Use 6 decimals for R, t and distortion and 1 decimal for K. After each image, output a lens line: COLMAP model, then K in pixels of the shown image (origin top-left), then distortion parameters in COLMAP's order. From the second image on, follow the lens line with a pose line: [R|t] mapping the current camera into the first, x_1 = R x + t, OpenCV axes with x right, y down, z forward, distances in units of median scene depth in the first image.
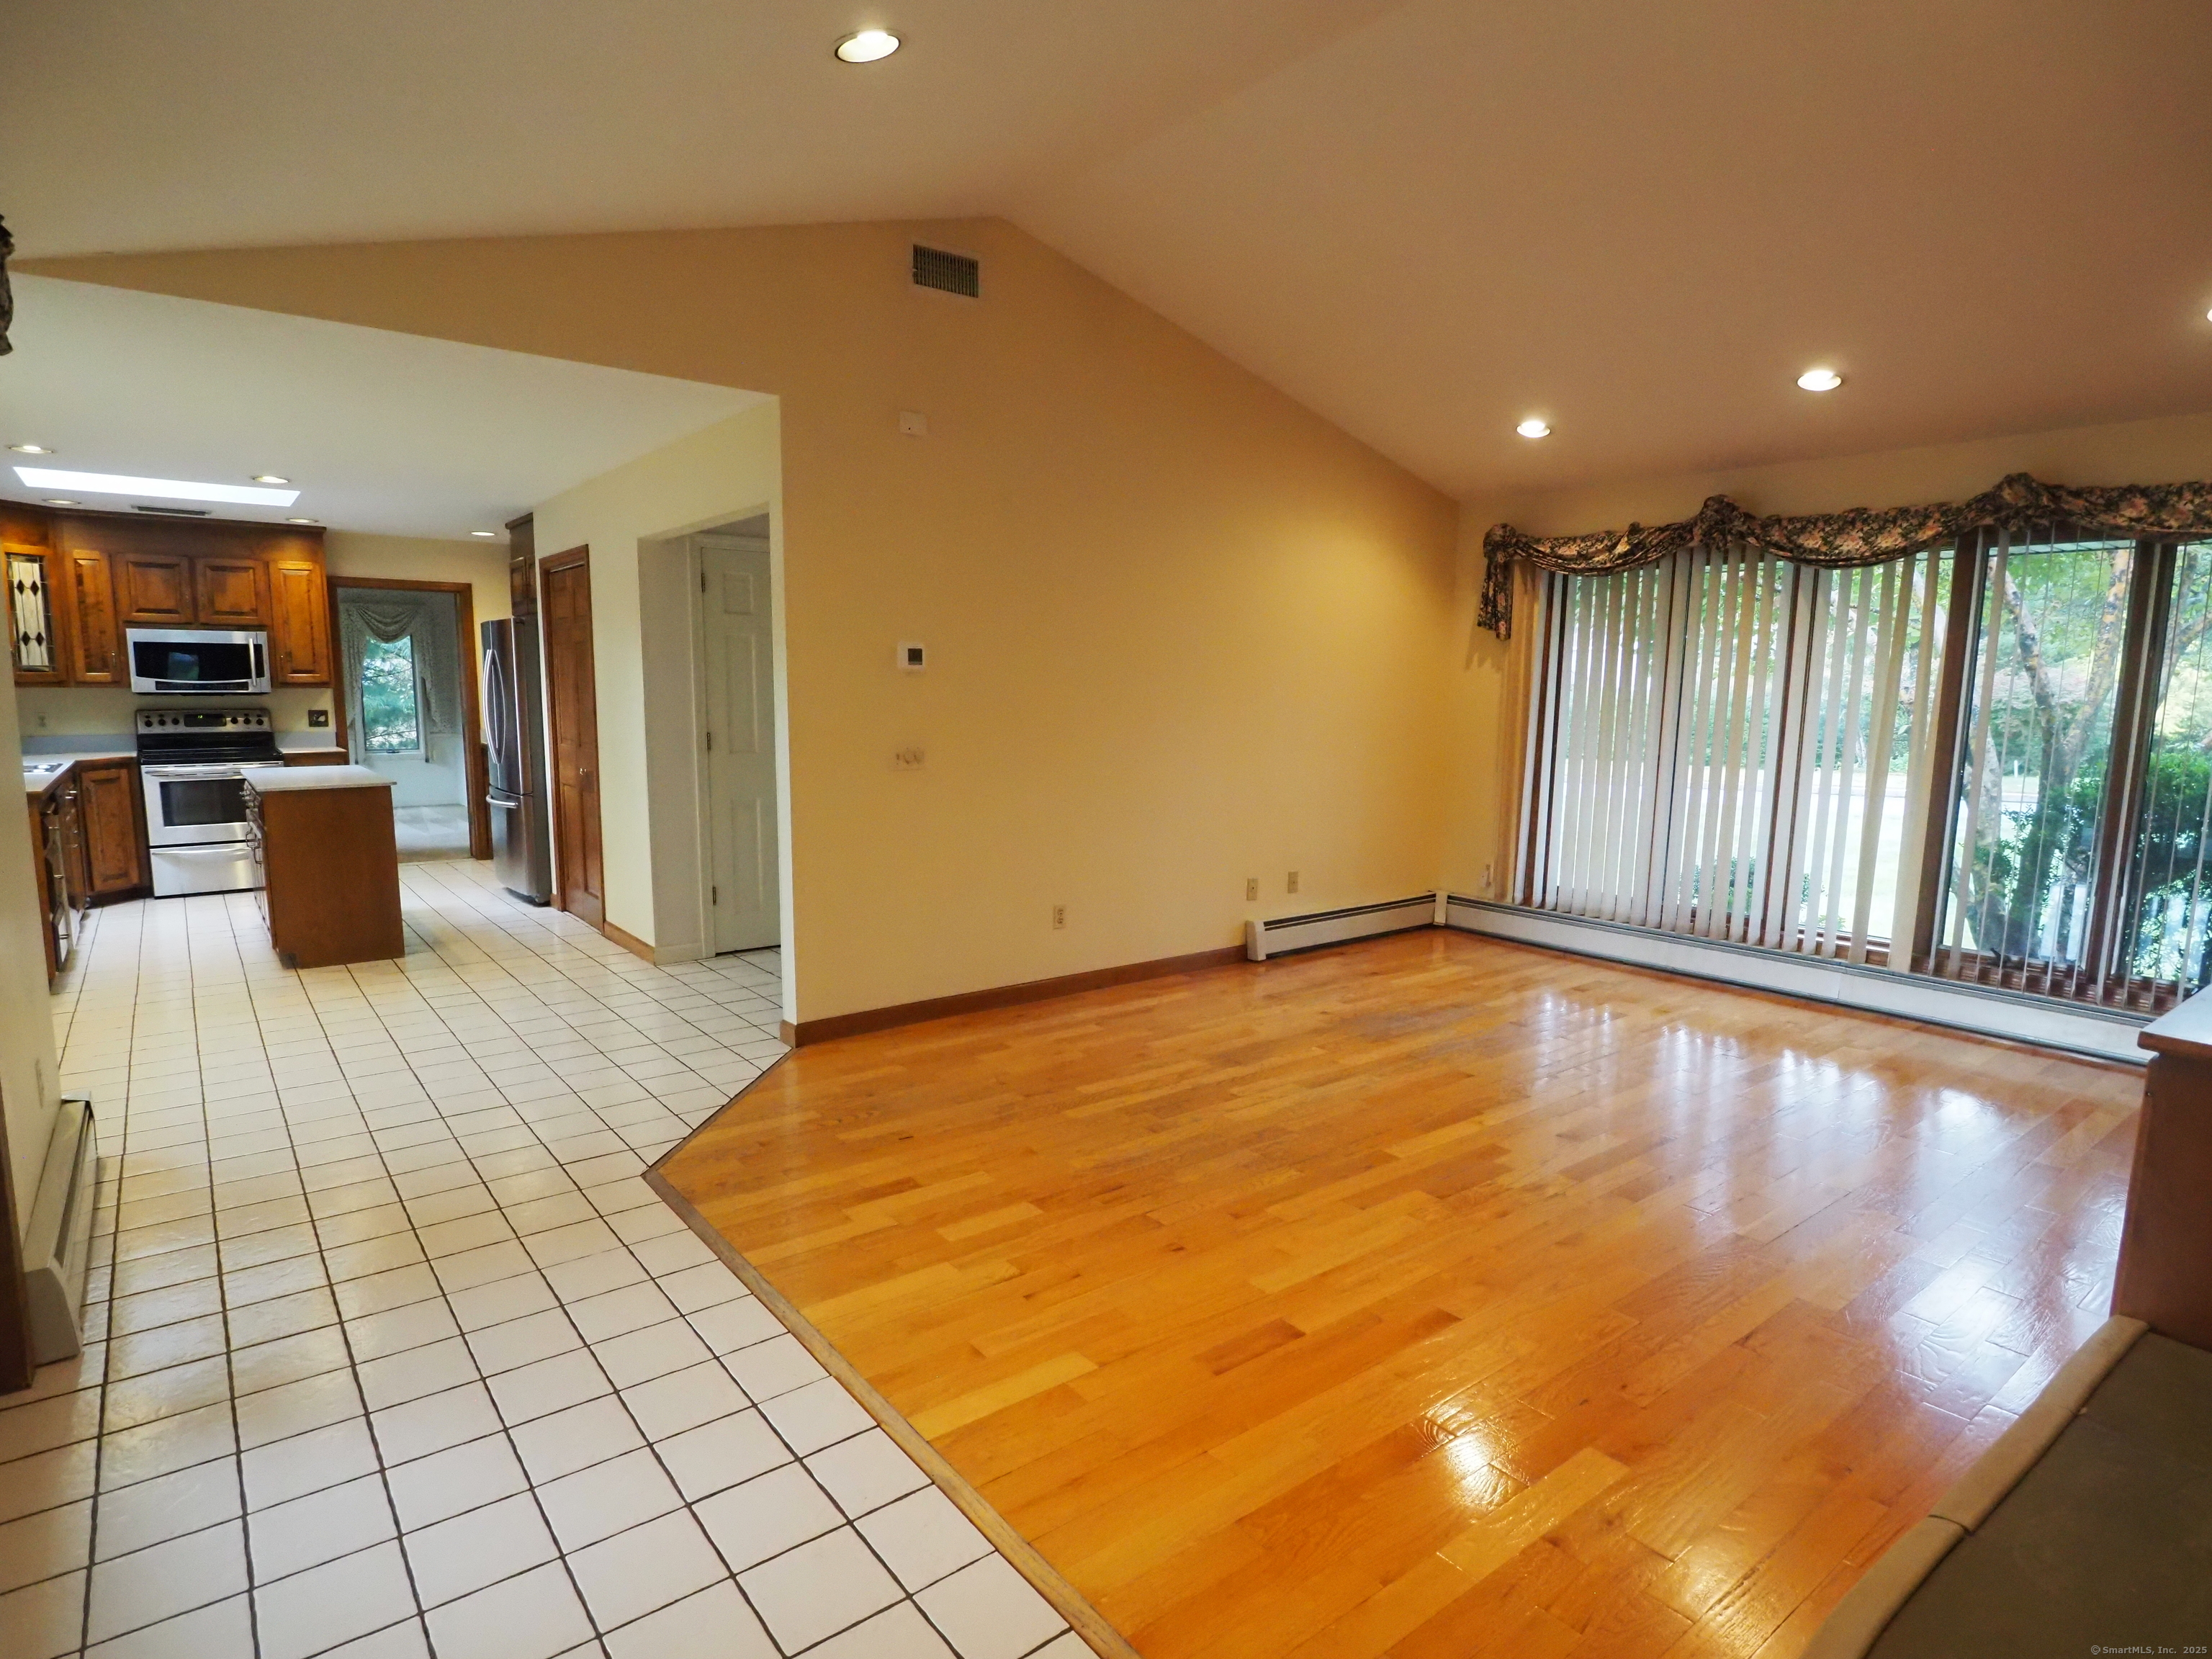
lens RADIAL K [[1187.5, 0, 1075.1], [0, 1187.5, 861.5], [0, 0, 1]] dist [0.001561, -0.012913]
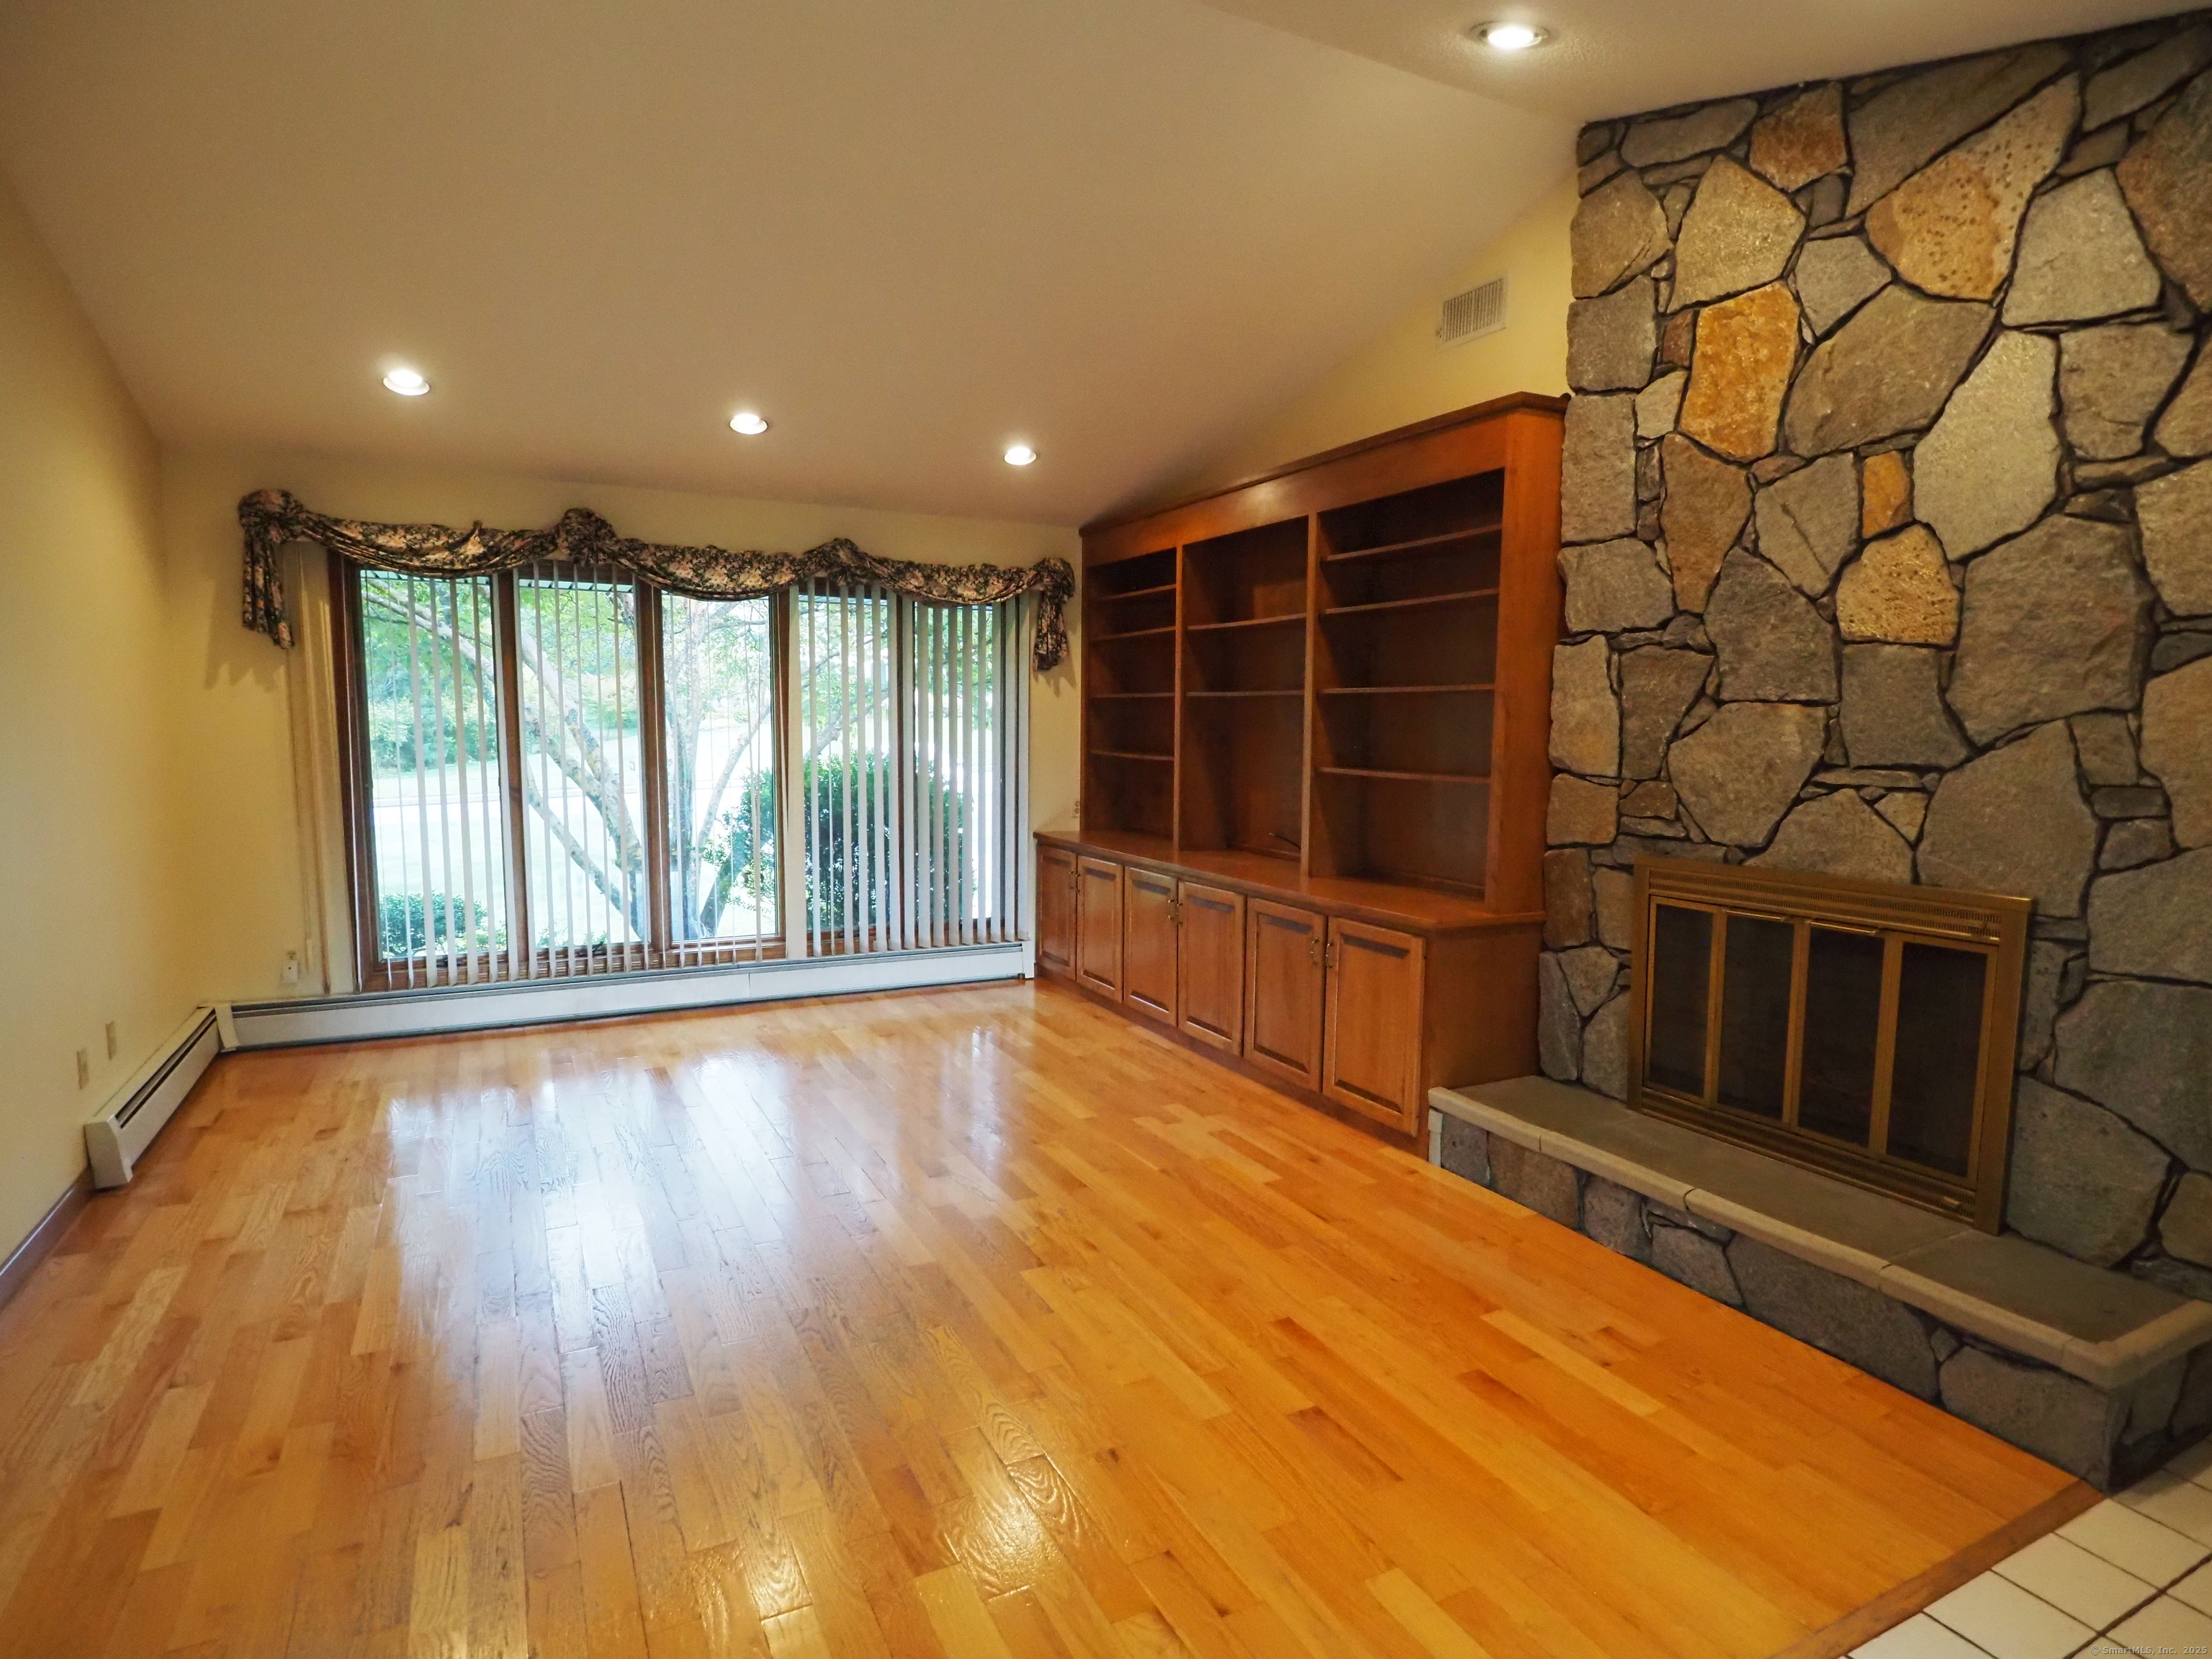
lens RADIAL K [[1191.1, 0, 1105.7], [0, 1191.1, 851.6], [0, 0, 1]] dist [-0.001031, -0.008143]
pose [[0.176706, -0.118709, 0.977079, -0.392869], [0.137536, 0.985939, 0.094912, -0.083800], [-0.974607, 0.117612, 0.190548, 0.515084]]
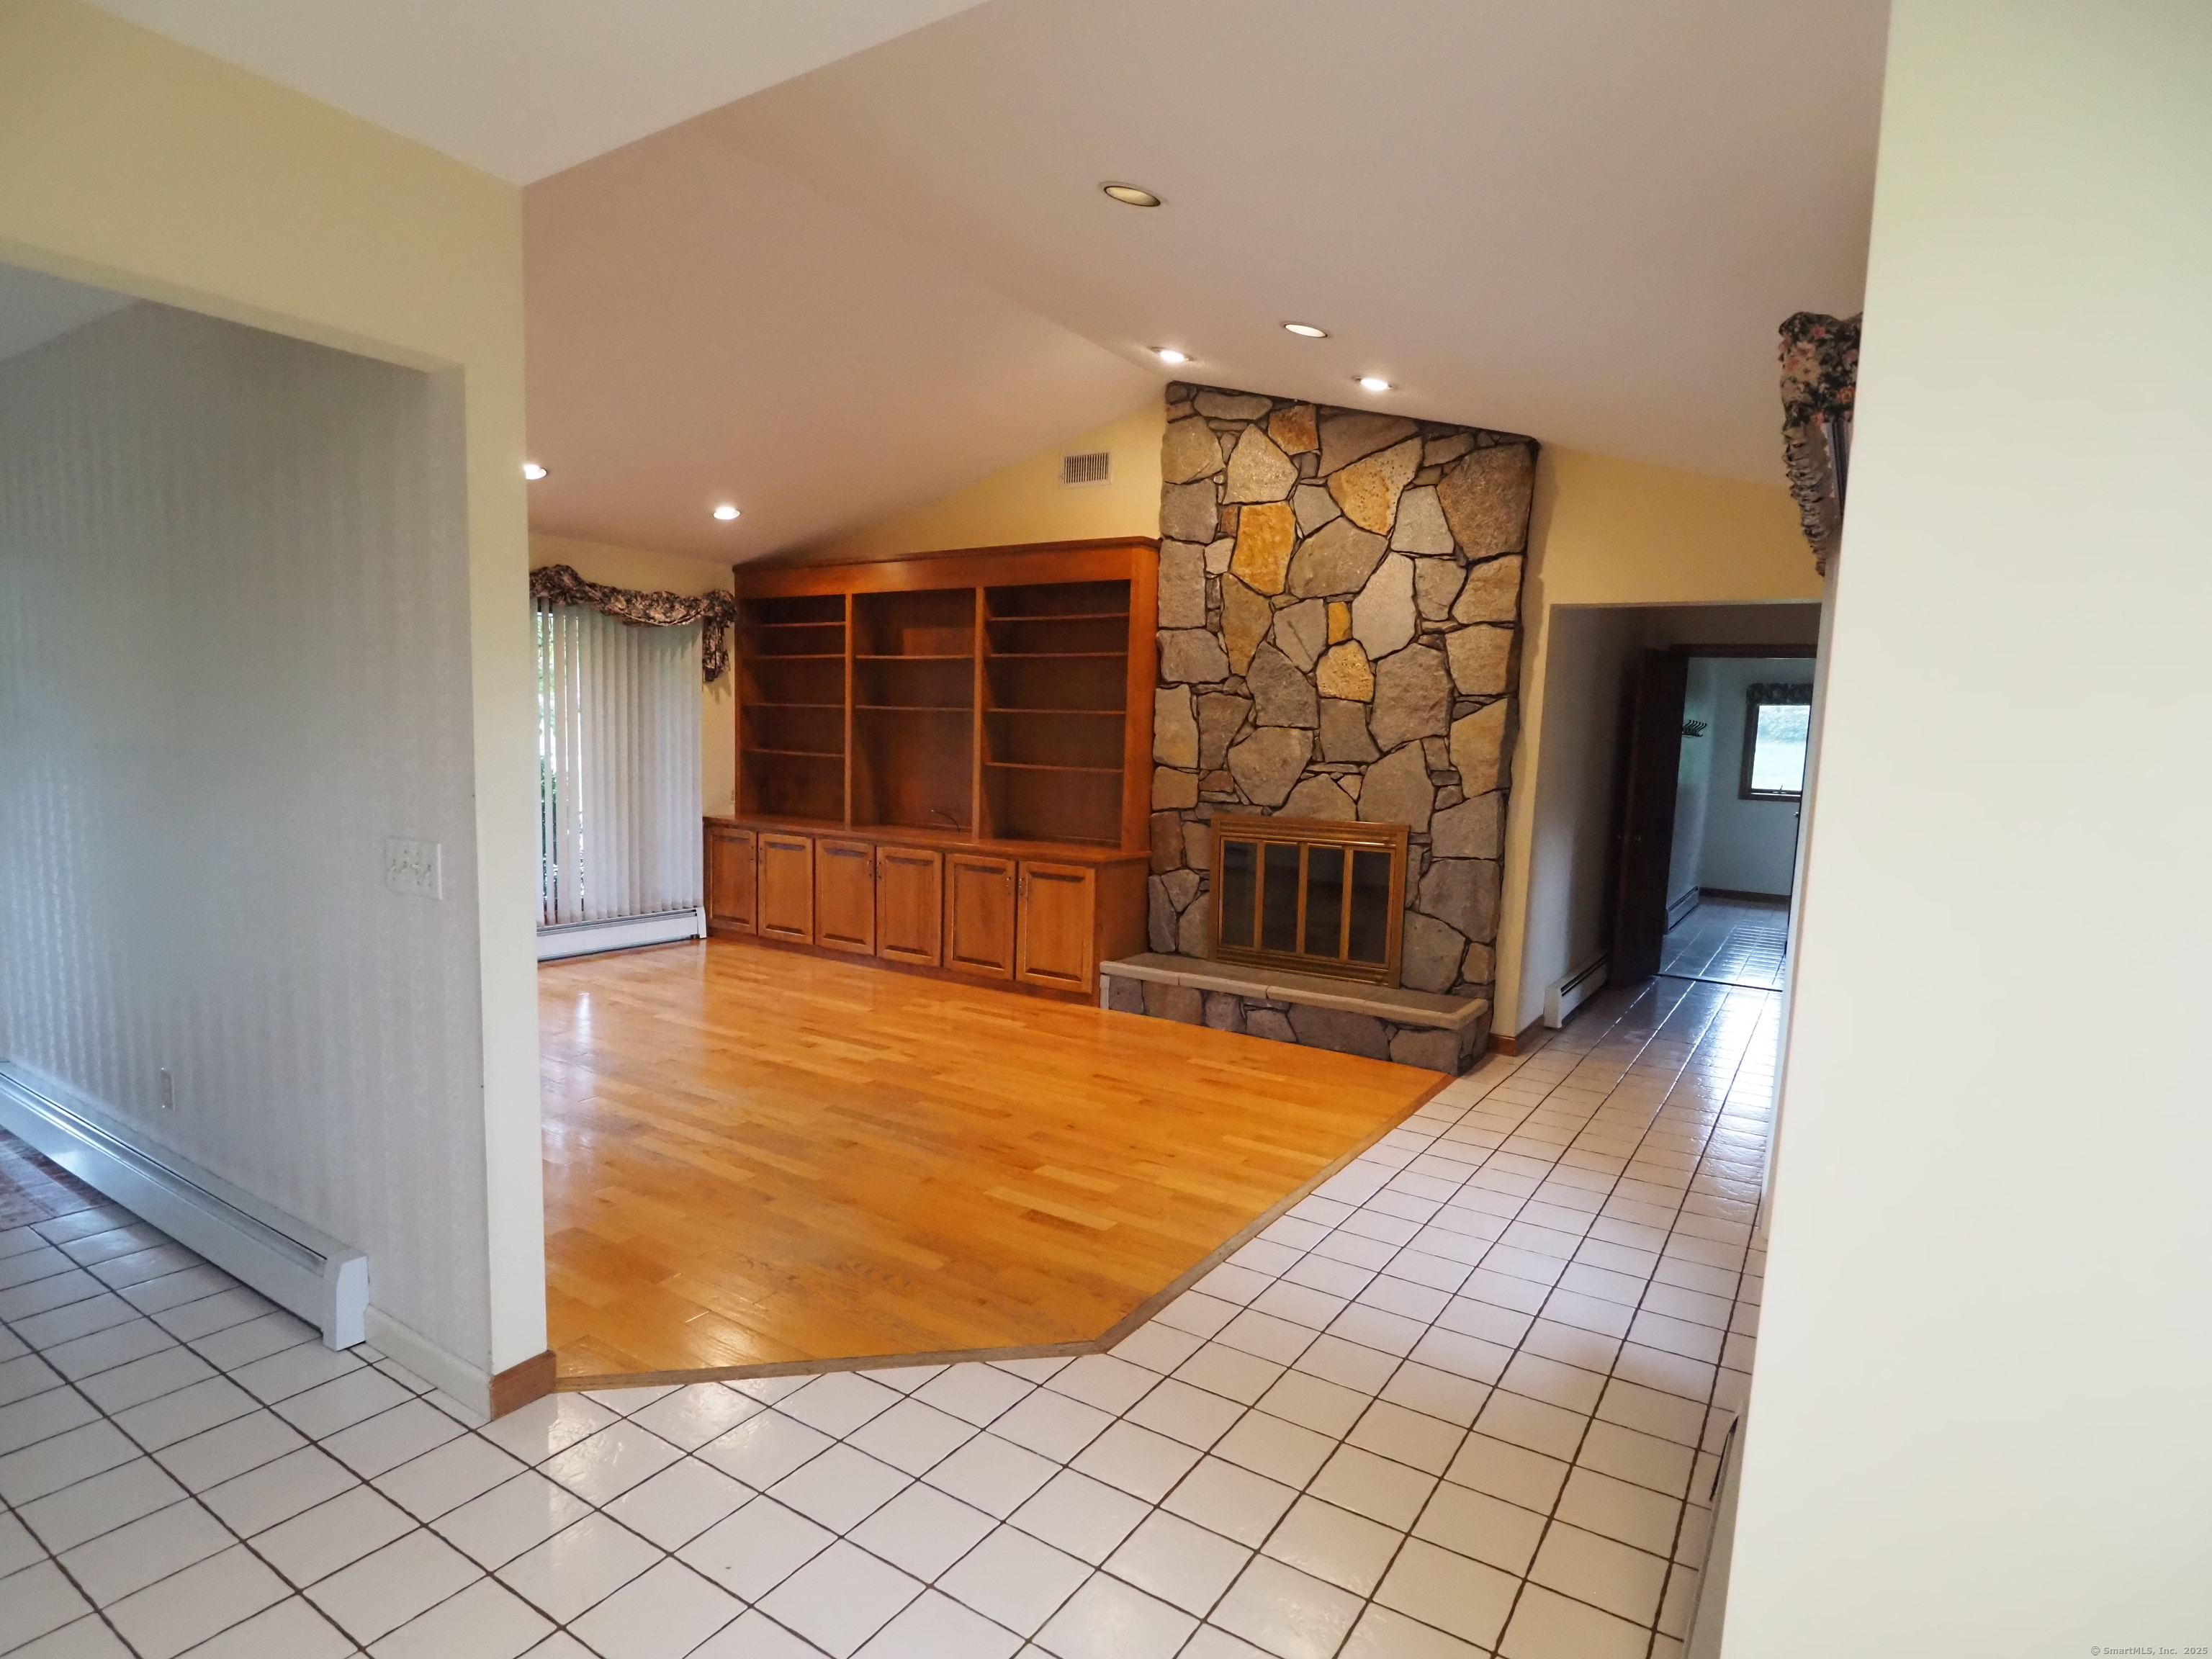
lens RADIAL K [[1187.5, 0, 1075.1], [0, 1187.5, 861.5], [0, 0, 1]] dist [0.001561, -0.012913]
pose [[-0.324894, -0.123464, 0.937657, -0.776988], [0.104714, 0.980650, 0.165408, -0.143253], [-0.939935, 0.151926, -0.305679, 0.879242]]
